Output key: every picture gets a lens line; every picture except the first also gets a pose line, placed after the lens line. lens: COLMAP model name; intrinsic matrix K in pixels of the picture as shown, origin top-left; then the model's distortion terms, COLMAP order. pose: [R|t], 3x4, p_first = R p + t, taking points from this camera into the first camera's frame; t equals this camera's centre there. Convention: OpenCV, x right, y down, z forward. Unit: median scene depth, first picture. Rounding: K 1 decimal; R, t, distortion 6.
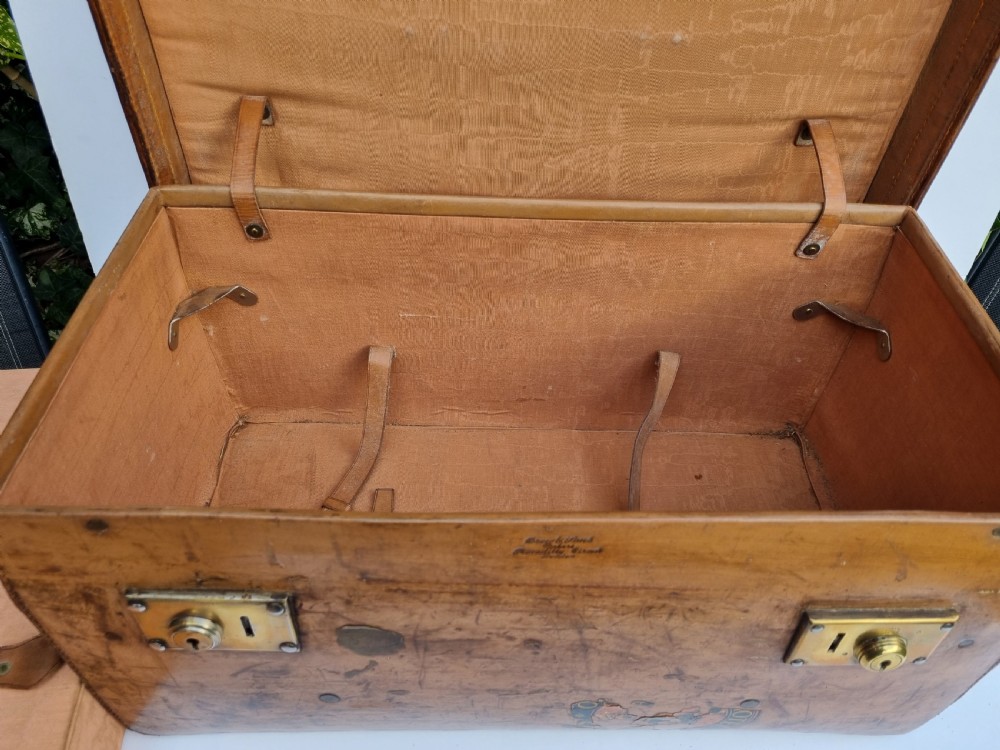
lens RADIAL K [[744.2, 0, 506.1], [0, 744.2, 372.0], [0, 0, 1]] dist [0.060484, -0.049370]
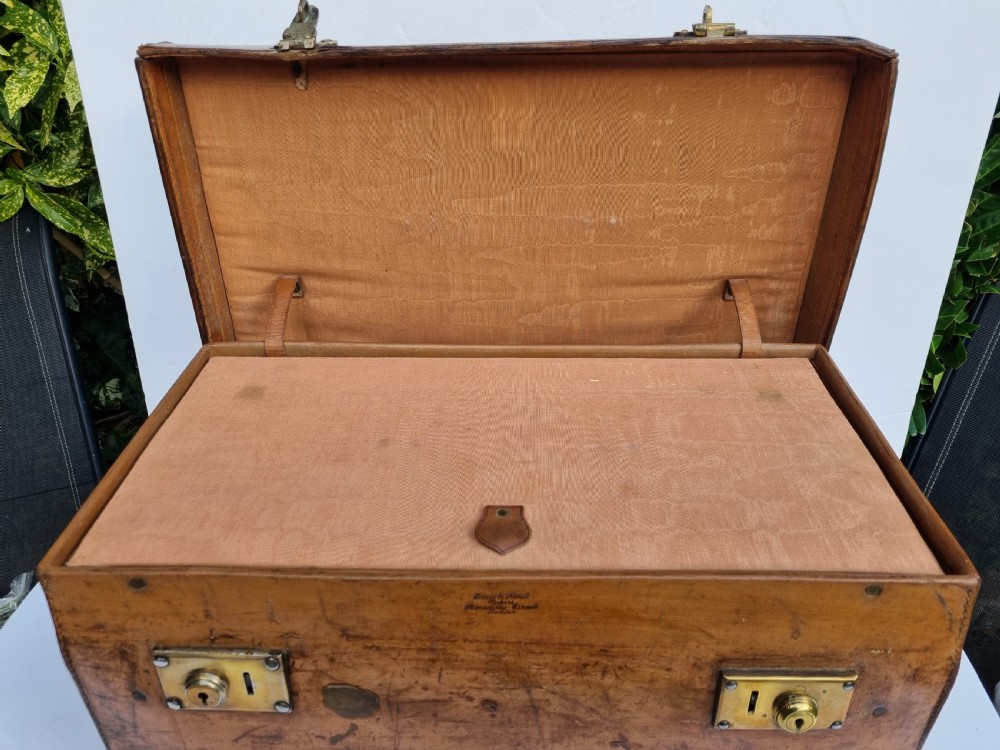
lens RADIAL K [[743.8, 0, 501.3], [0, 743.8, 370.4], [0, 0, 1]] dist [0.068130, -0.058424]
pose [[0.997784, -0.022345, -0.062668, 0.145592], [0.006660, 0.970729, -0.240087, 0.148431], [0.066198, 0.239137, 0.968727, -0.257887]]
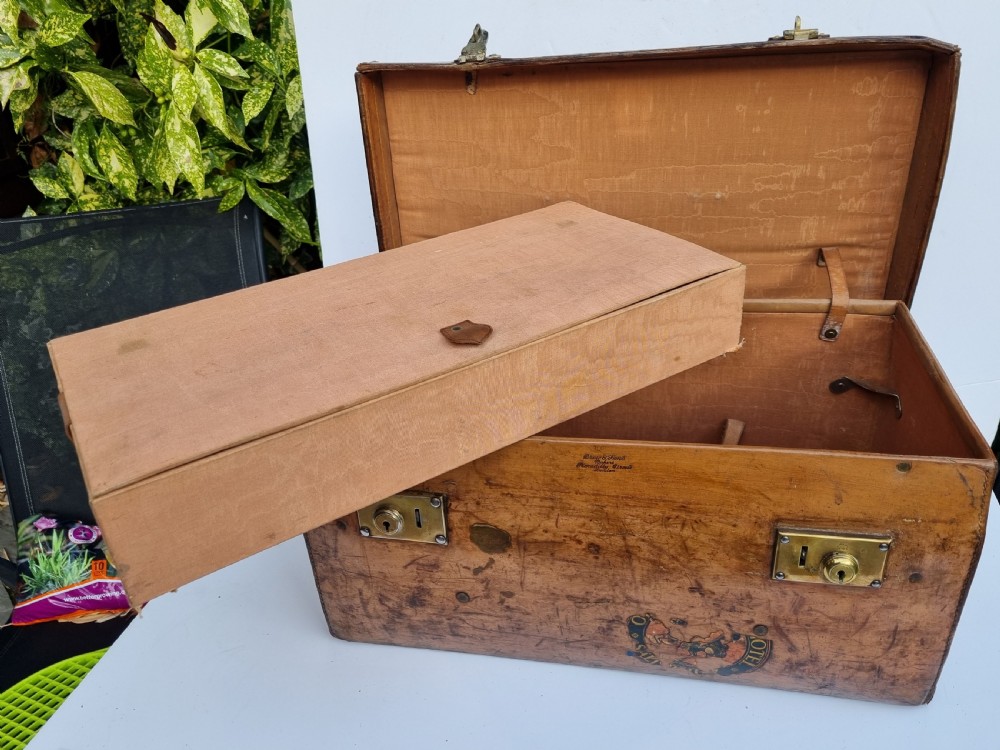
lens RADIAL K [[765.7, 0, 503.3], [0, 765.7, 363.4], [0, 0, 1]] dist [0.054784, -0.032642]
pose [[0.972658, 0.010142, -0.232019, 0.226280], [-0.075318, 0.958823, -0.273834, 0.468240], [0.219688, 0.283822, 0.933372, -0.630400]]
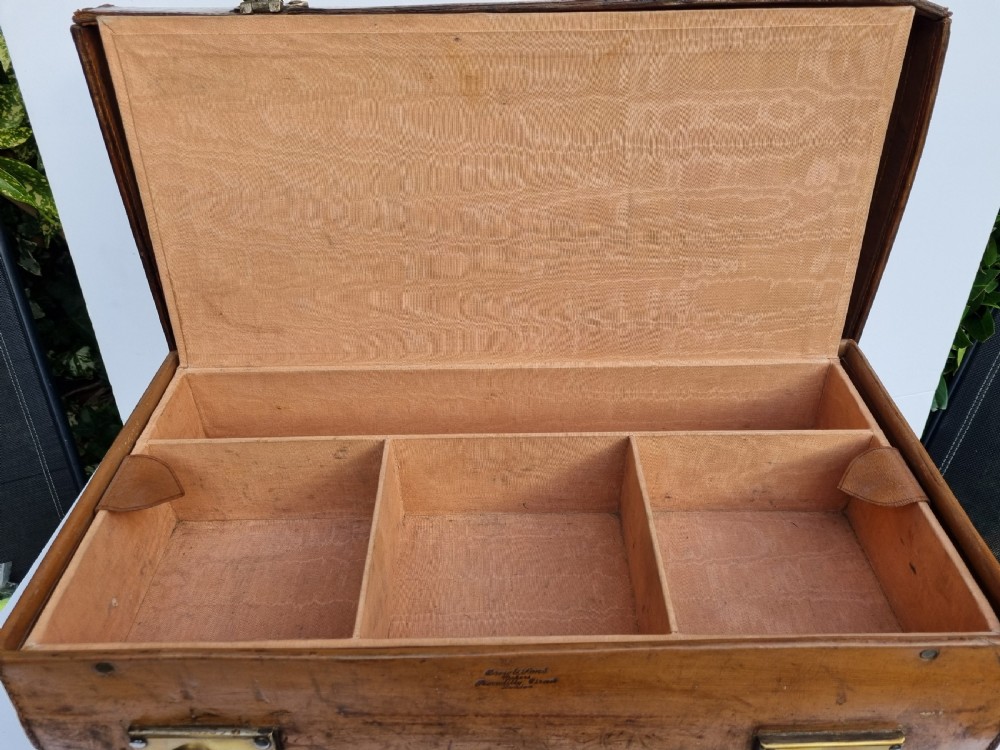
lens RADIAL K [[743.2, 0, 506.7], [0, 743.2, 373.4], [0, 0, 1]] dist [0.051837, -0.037891]
pose [[0.998465, -0.037475, -0.040794, 0.109747], [0.031504, 0.989891, -0.138285, -0.051866], [0.045564, 0.136788, 0.989552, -0.134080]]
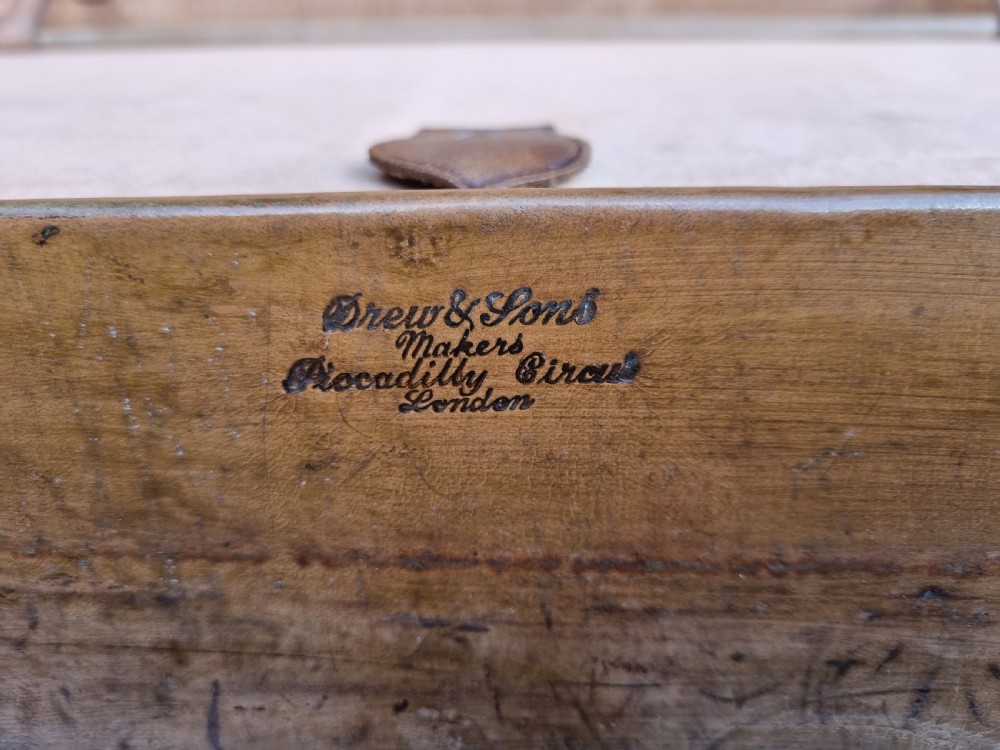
lens RADIAL K [[758.6, 0, 502.6], [0, 758.6, 375.5], [0, 0, 1]] dist [-0.042347, 0.000205]
pose [[0.997728, -0.032064, -0.059252, 0.091973], [0.011242, 0.946387, -0.322840, 0.302486], [0.066427, 0.321440, 0.944597, 0.713999]]
